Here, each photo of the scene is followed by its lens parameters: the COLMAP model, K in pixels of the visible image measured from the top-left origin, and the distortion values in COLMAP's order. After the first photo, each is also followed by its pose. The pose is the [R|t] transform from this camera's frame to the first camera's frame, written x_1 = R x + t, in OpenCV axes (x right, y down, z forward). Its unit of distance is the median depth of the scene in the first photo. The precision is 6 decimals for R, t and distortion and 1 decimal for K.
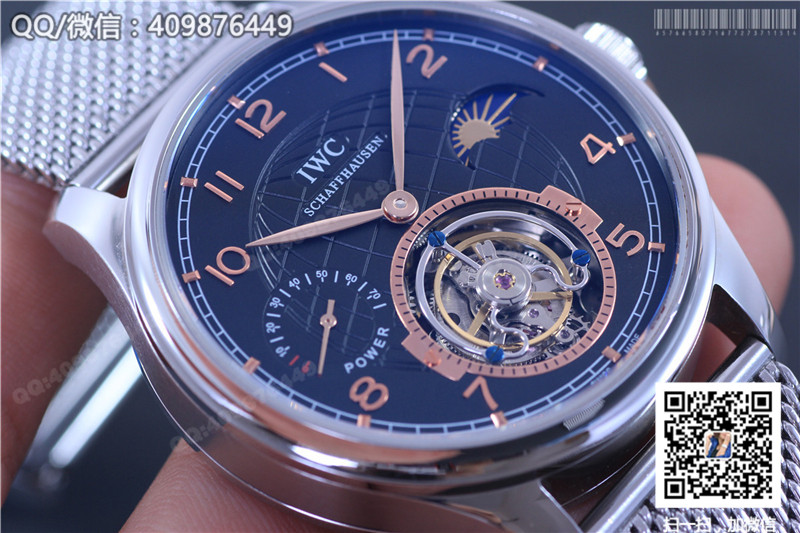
lens RADIAL K [[4201.4, 0, 461.6], [0, 4201.4, 388.5], [0, 0, 1]] dist [0.647416, 0.000000]
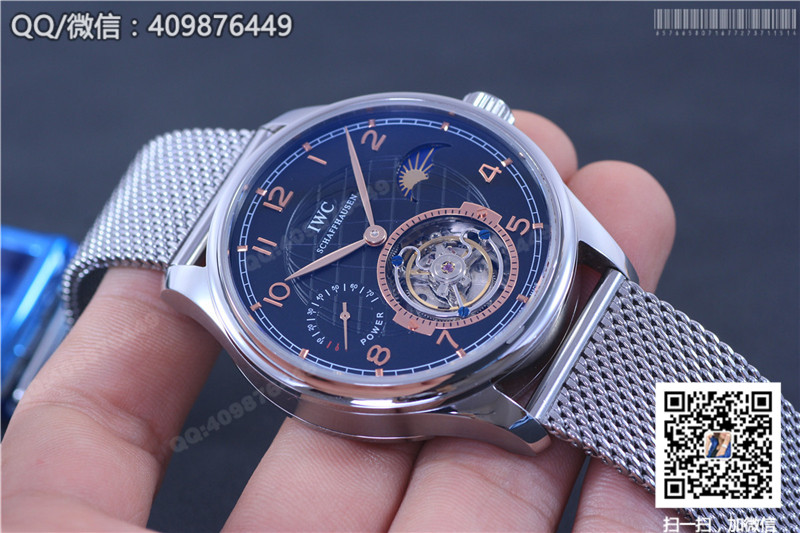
lens RADIAL K [[4201.4, 0, 398.4], [0, 4201.4, 268.0], [0, 0, 1]] dist [0.647416, 0.000000]
pose [[0.976310, -0.212030, -0.043153, 0.059590], [0.211540, 0.977244, -0.015683, -0.004398], [0.045496, 0.006183, 0.998945, -0.581186]]
